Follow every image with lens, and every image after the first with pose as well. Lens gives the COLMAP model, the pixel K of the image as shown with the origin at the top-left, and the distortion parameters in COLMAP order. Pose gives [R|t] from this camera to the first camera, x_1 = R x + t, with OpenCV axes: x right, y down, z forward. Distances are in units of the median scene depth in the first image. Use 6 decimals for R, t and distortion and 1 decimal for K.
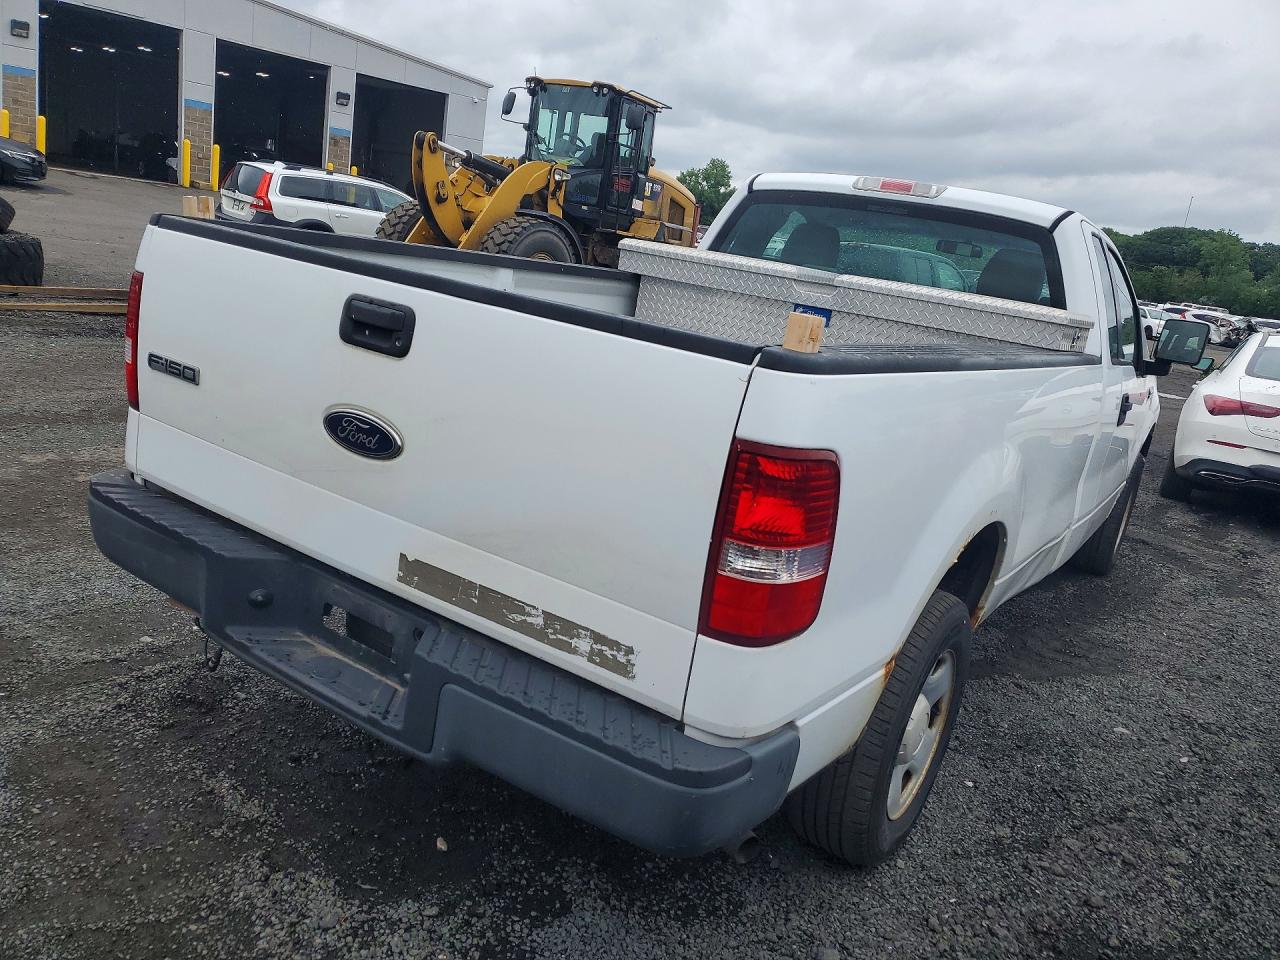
lens RADIAL K [[1020.2, 0, 640.0], [0, 1020.2, 480.0], [0, 0, 1]] dist [0.120086, -0.278568]
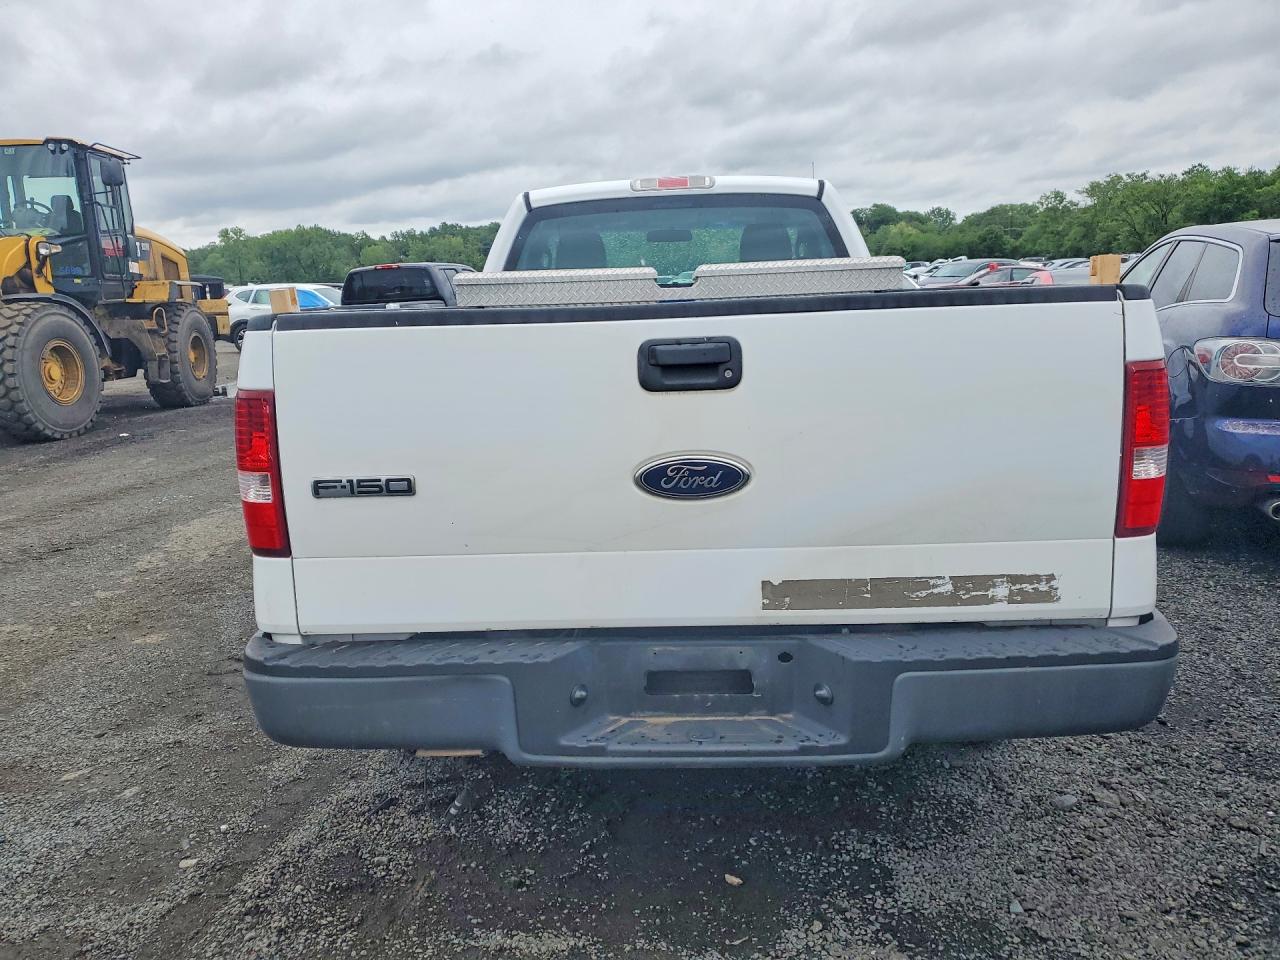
lens RADIAL K [[1020.3, 0, 640.0], [0, 1020.3, 480.0], [0, 0, 1]] dist [0.029518, 0.007491]
pose [[0.833456, -0.280990, 0.475810, -0.412957], [0.289227, 0.955522, 0.057658, -0.060615], [-0.470848, 0.089562, 0.877656, 0.100656]]
